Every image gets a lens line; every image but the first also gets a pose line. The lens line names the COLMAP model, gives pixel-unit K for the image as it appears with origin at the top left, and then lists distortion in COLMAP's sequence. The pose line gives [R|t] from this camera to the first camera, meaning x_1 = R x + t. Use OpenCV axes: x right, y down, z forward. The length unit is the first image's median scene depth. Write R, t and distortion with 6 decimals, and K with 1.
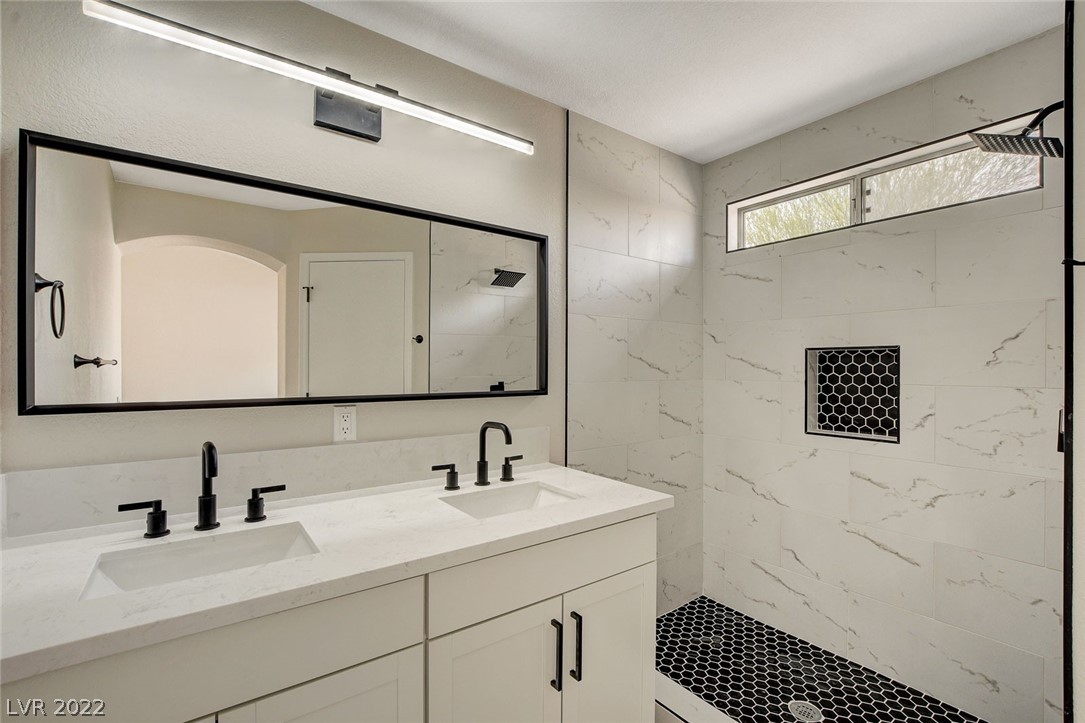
lens RADIAL K [[475.6, 0, 543.3], [0, 475.6, 371.4], [0, 0, 1]] dist [-0.017248, 0.000141]
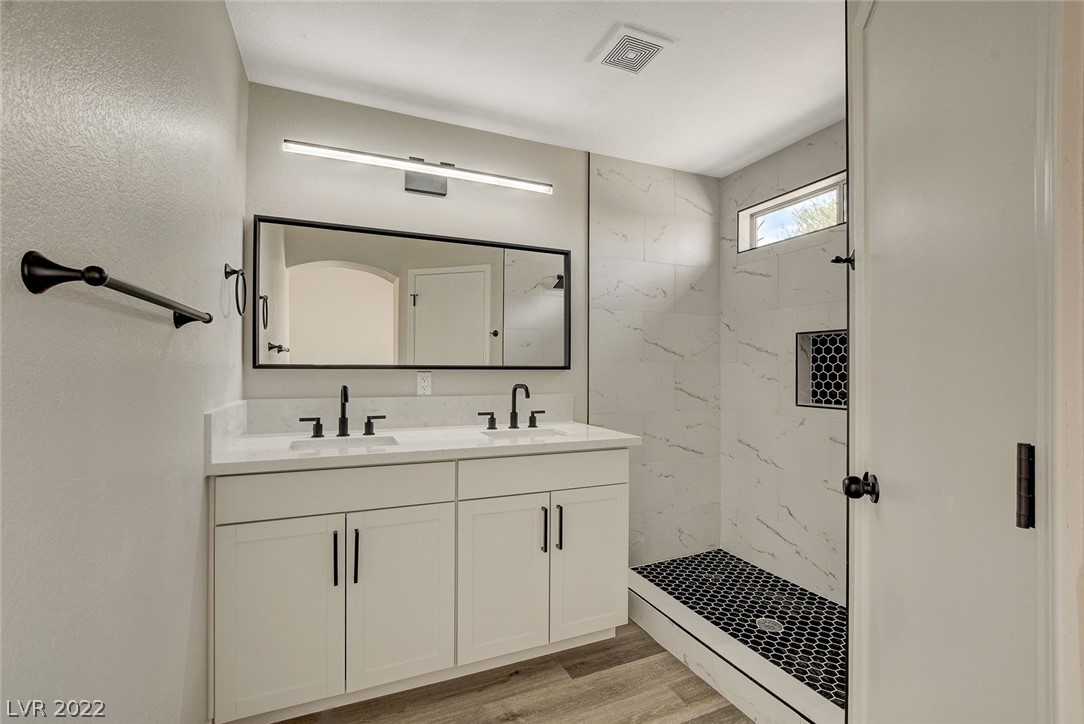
lens RADIAL K [[476.1, 0, 541.1], [0, 476.1, 374.2], [0, 0, 1]] dist [-0.013212, 0.000991]
pose [[0.973886, 0.003864, -0.227004, 0.207276], [-0.003476, 0.999992, 0.002112, 0.053175], [0.227010, -0.001267, 0.973892, -0.284588]]
